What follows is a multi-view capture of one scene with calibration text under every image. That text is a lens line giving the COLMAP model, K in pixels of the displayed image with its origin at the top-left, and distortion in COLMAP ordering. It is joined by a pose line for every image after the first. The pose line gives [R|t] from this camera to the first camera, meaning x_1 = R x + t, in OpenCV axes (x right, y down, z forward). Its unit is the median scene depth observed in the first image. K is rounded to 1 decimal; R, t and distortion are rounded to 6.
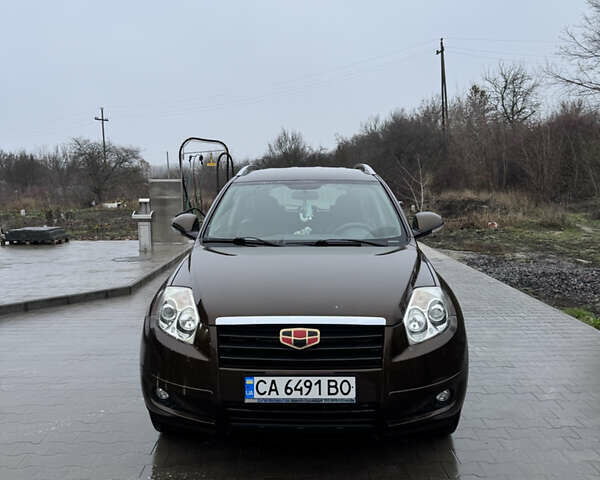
lens RADIAL K [[546.7, 0, 294.6], [0, 546.7, 241.0], [0, 0, 1]] dist [0.123860, -0.219857]
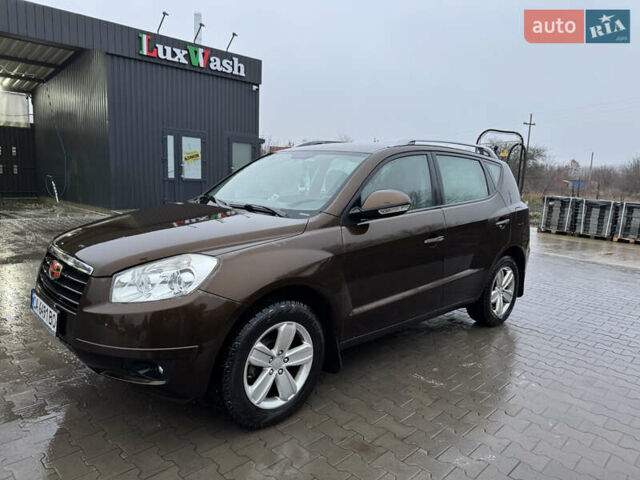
lens RADIAL K [[445.4, 0, 320.0], [0, 445.4, 240.0], [0, 0, 1]] dist [0.000774, -0.001325]
pose [[0.714005, 0.150435, -0.683788, 1.043774], [-0.125913, 0.988311, 0.085953, -0.035106], [0.688725, 0.024727, 0.724600, 0.715273]]
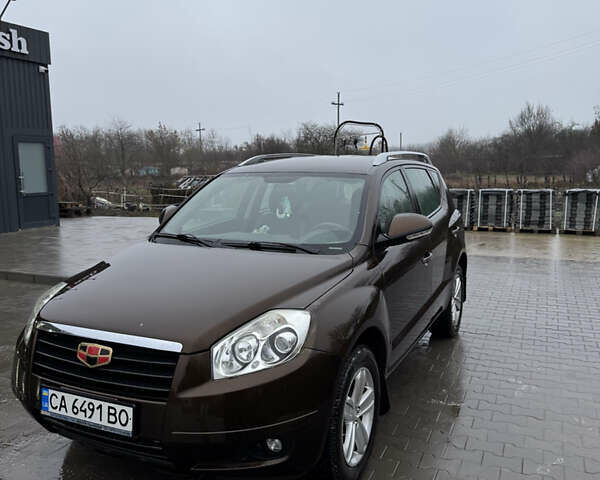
lens RADIAL K [[546.7, 0, 294.6], [0, 546.7, 241.0], [0, 0, 1]] dist [0.123860, -0.219857]
pose [[0.913976, 0.057468, -0.401678, 0.676753], [-0.043674, 0.998102, 0.043421, -0.065136], [0.403411, -0.022143, 0.914751, 0.306031]]
